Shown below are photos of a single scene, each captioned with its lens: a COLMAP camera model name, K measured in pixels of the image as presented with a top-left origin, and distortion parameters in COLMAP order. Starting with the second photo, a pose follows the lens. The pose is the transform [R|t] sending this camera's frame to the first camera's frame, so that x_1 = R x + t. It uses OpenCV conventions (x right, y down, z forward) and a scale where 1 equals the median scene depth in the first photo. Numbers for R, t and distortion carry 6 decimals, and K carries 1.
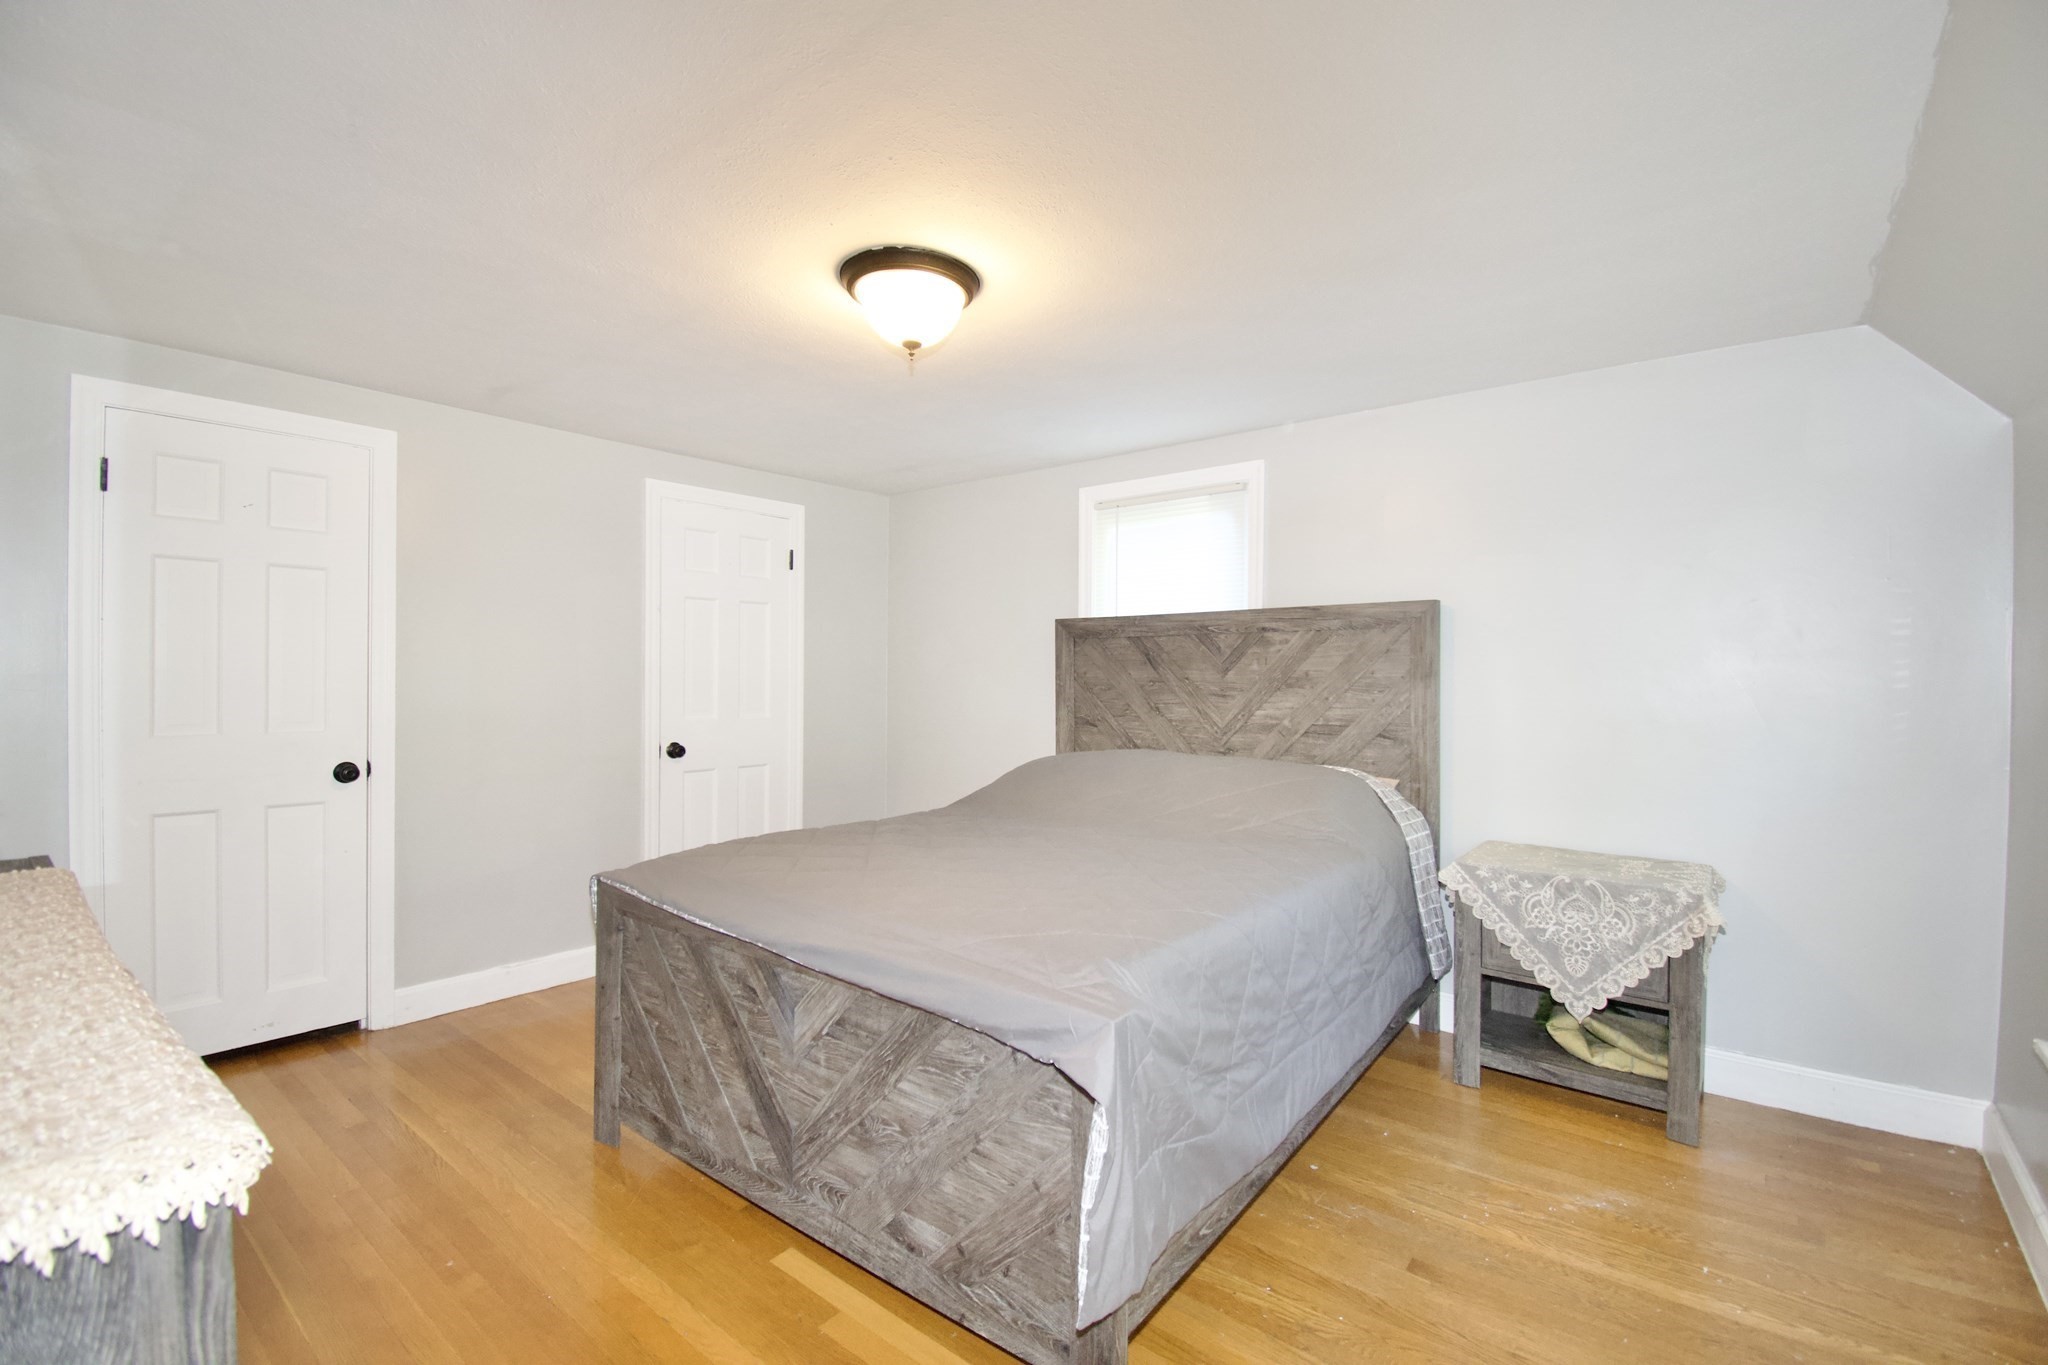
lens RADIAL K [[896.4, 0, 1026.1], [0, 896.4, 682.9], [0, 0, 1]] dist [0.001377, -0.015943]
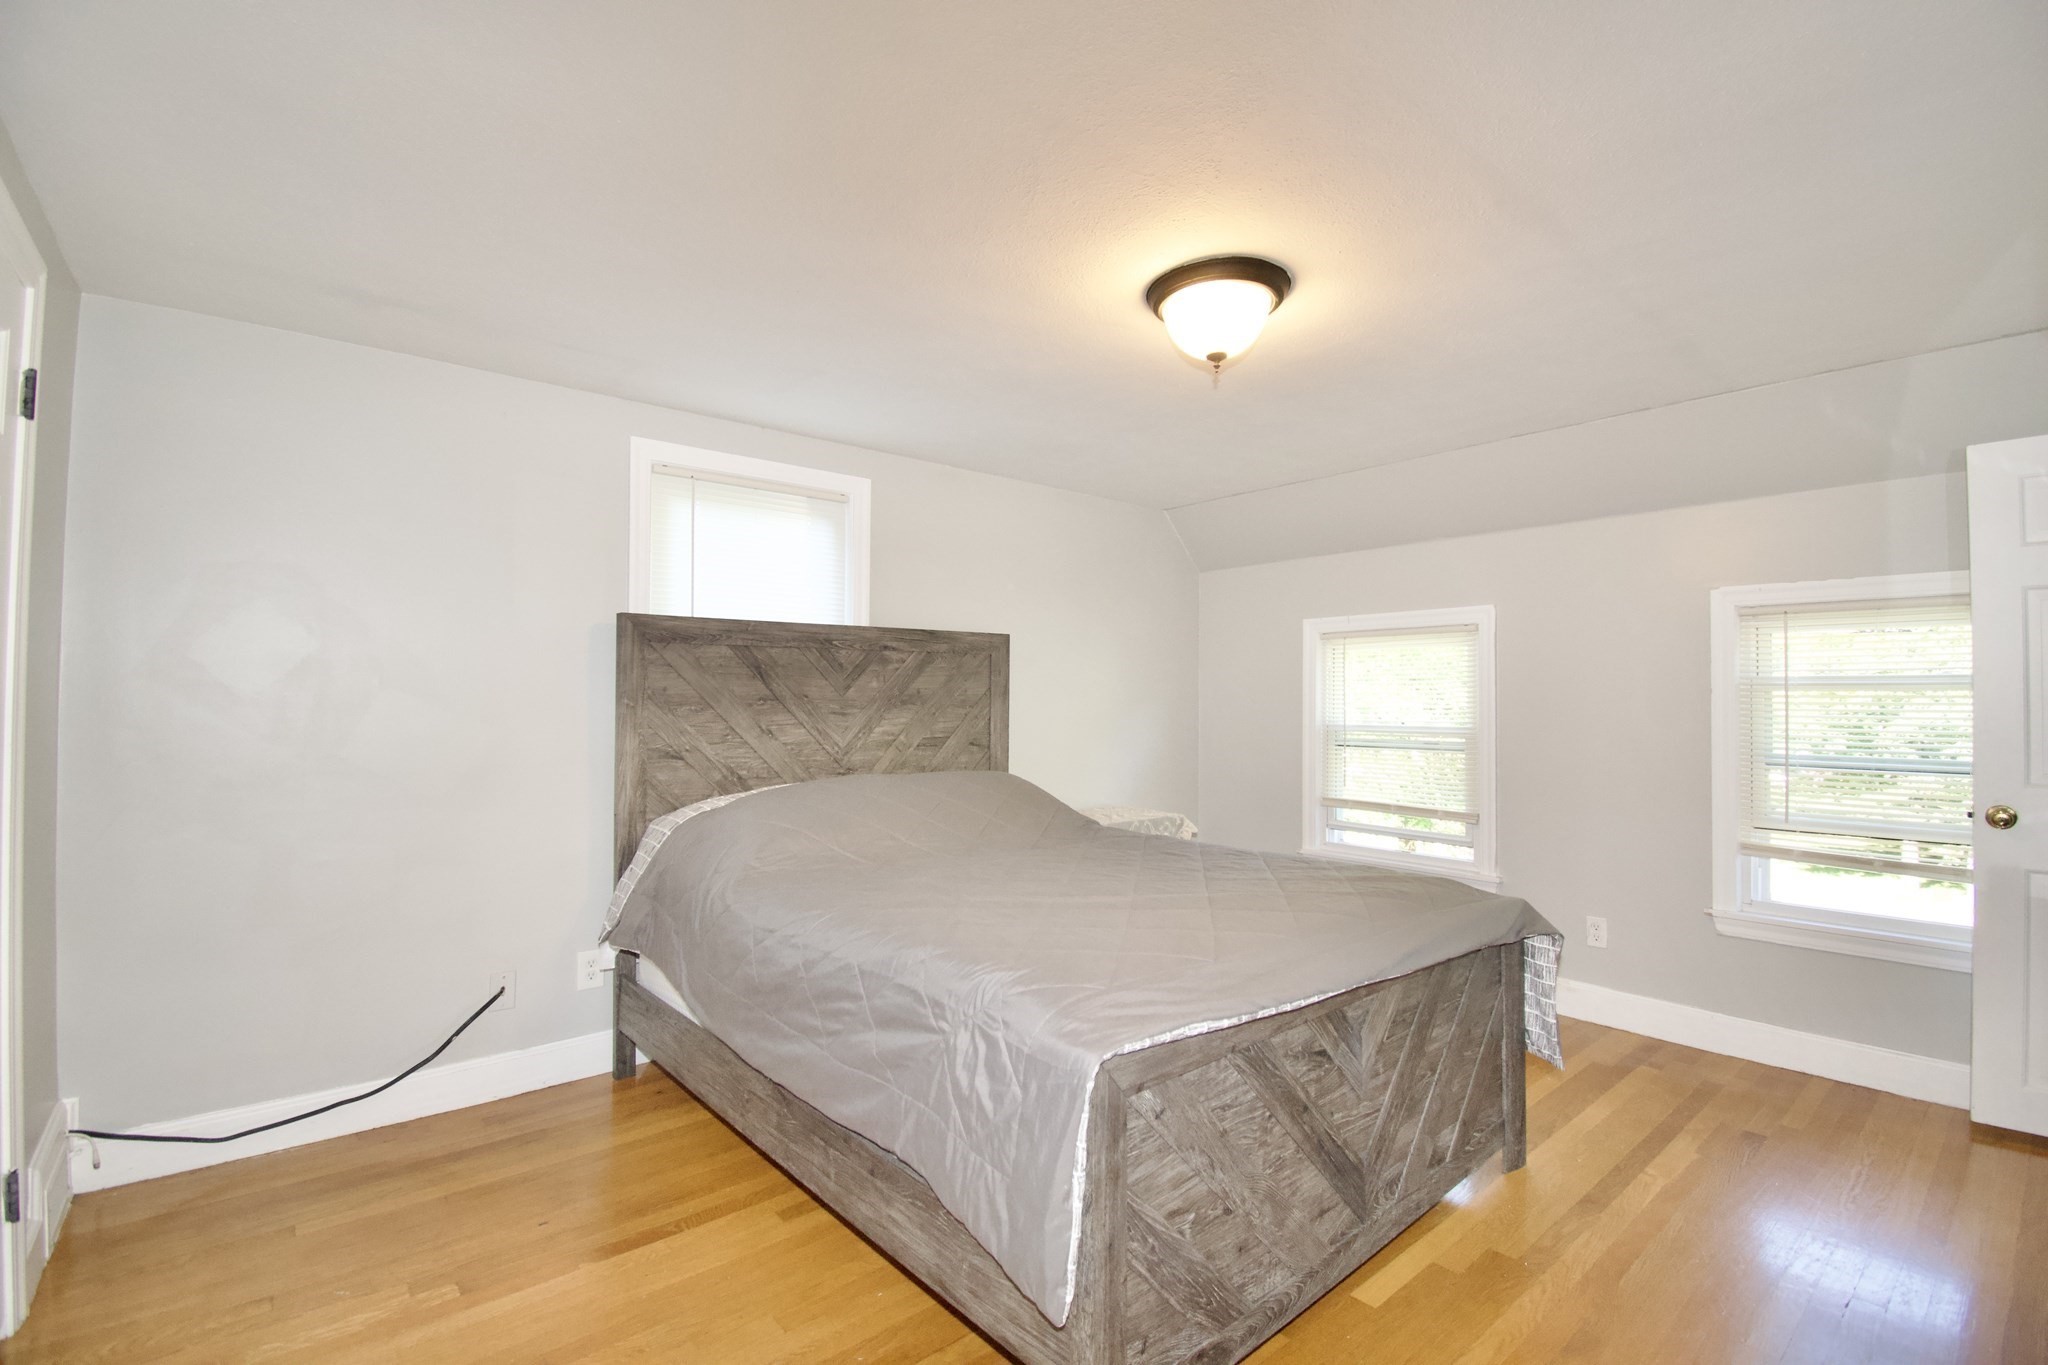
lens RADIAL K [[896.4, 0, 1036.5], [0, 896.4, 688.4], [0, 0, 1]] dist [0.001377, -0.015943]
pose [[0.193443, 0.006050, 0.981093, -0.708826], [0.005147, 0.999961, -0.007181, -0.005091], [-0.981098, 0.006439, 0.193404, 0.639035]]
